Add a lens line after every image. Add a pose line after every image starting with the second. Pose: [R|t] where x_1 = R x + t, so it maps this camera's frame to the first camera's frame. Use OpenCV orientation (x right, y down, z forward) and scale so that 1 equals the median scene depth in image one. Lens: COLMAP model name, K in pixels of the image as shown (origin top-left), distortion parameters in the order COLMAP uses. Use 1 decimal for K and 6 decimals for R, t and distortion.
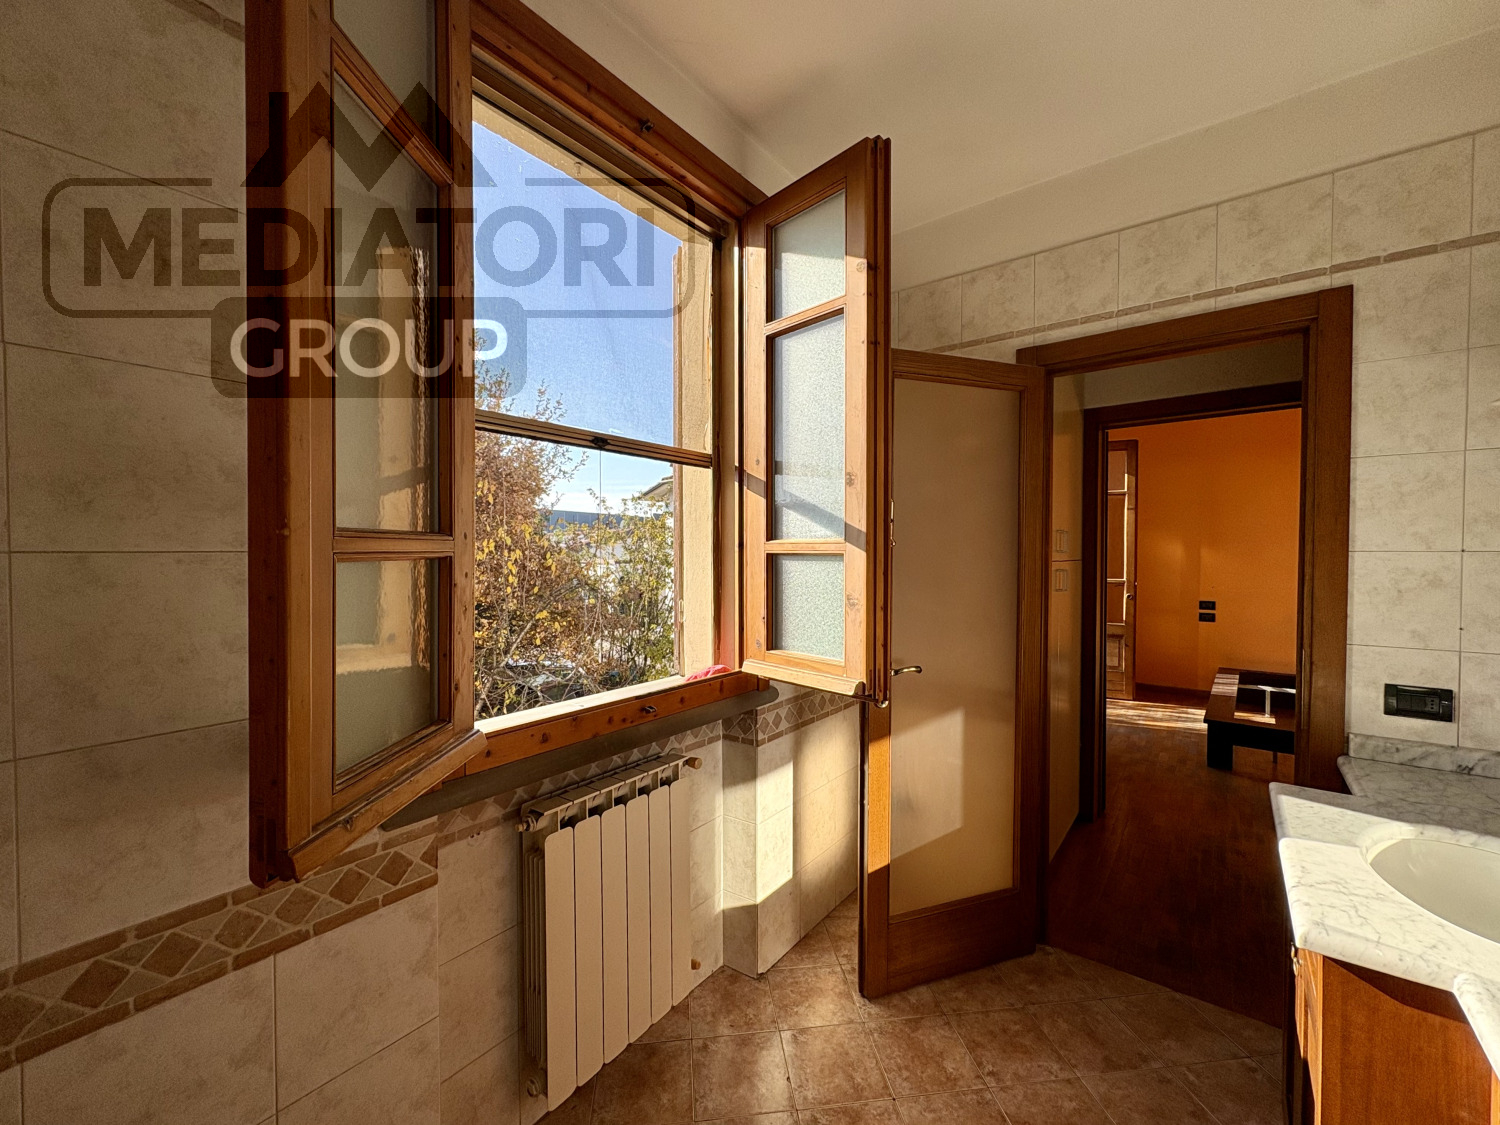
lens RADIAL K [[599.3, 0, 772.2], [0, 599.3, 559.6], [0, 0, 1]] dist [0.001497, 0.000184]
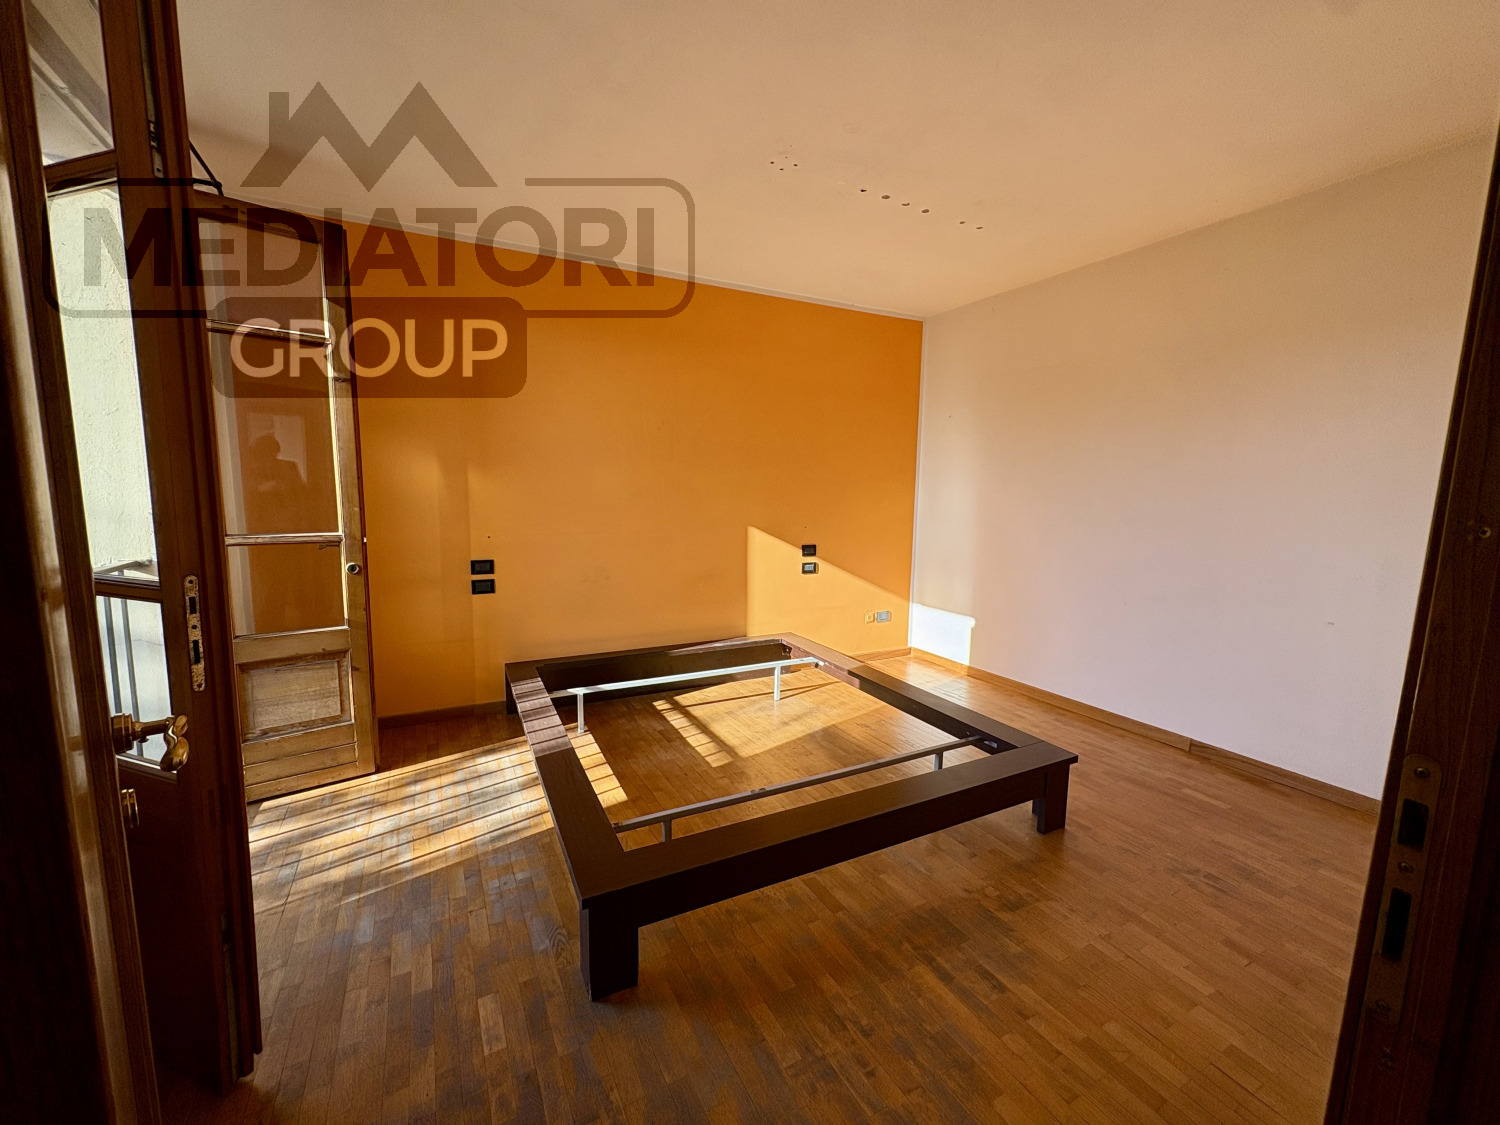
lens RADIAL K [[599.3, 0, 731.7], [0, 599.3, 563.0], [0, 0, 1]] dist [0.001497, 0.000184]
pose [[0.442082, -0.107118, 0.890556, 0.297508], [0.005786, 0.993164, 0.116587, 0.002702], [-0.896956, -0.046389, 0.439679, 0.508805]]
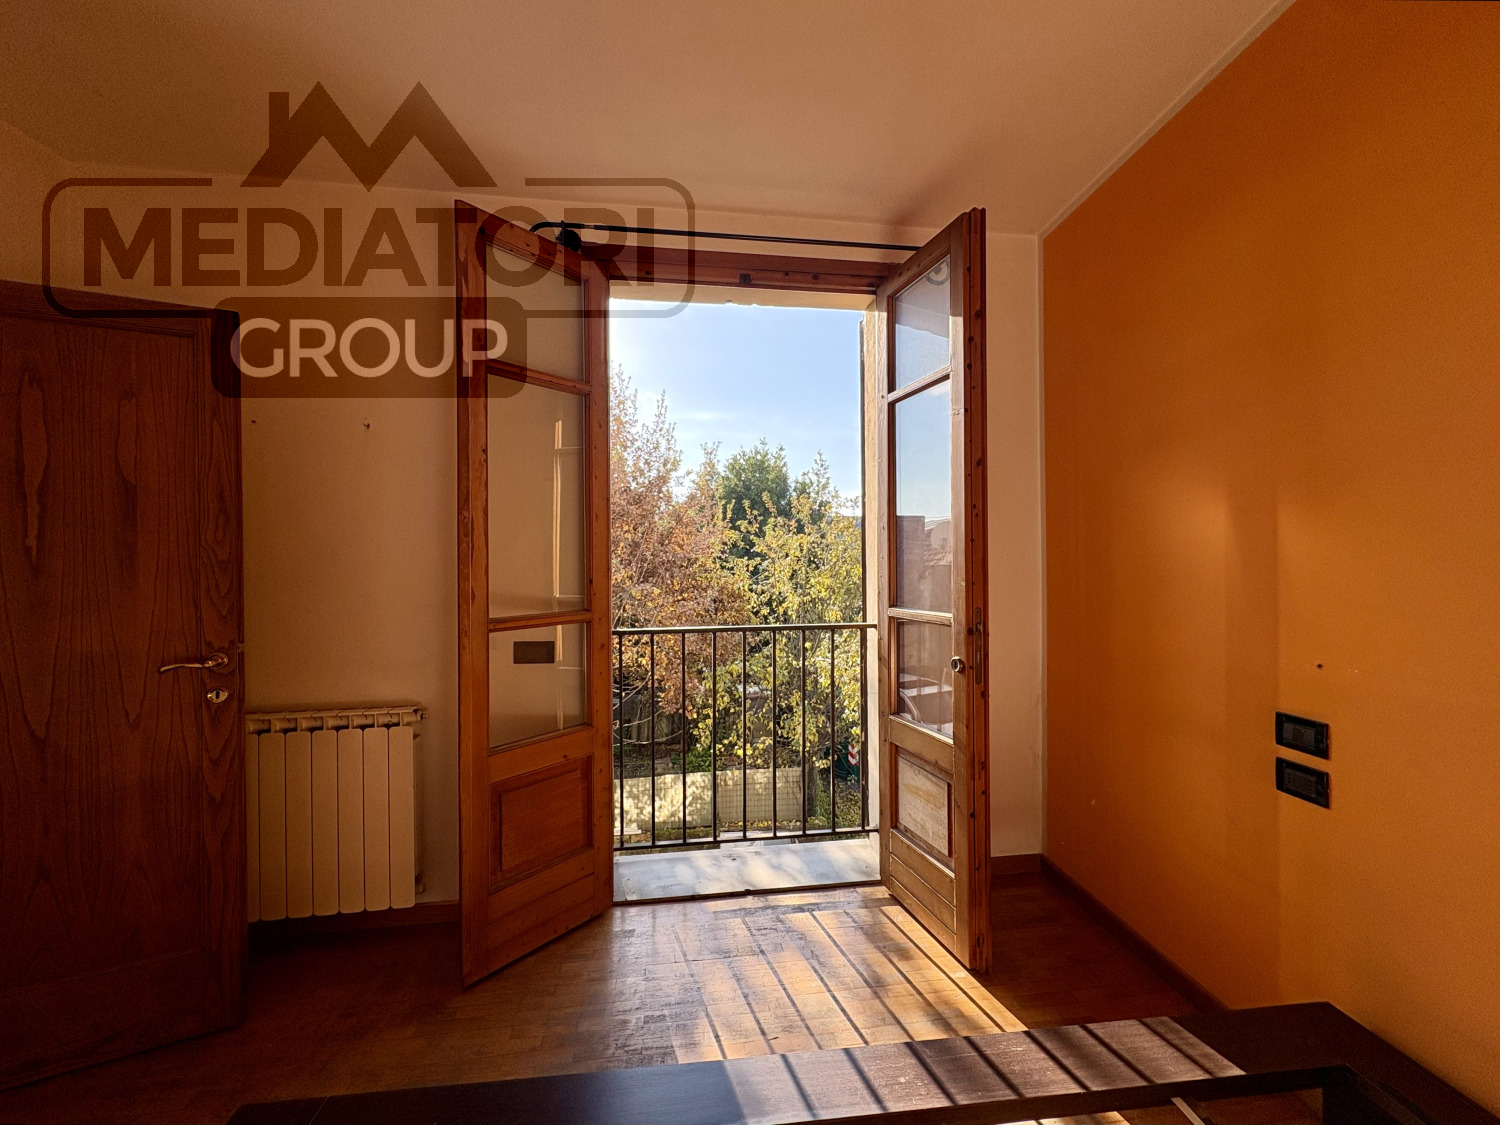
lens RADIAL K [[599.3, 0, 751.0], [0, 599.3, 572.6], [0, 0, 1]] dist [0.001497, 0.000184]
pose [[0.700833, -0.005474, -0.713304, 0.748187], [-0.001130, 0.999961, -0.008784, 0.010444], [0.713324, 0.006962, 0.700800, 0.658805]]
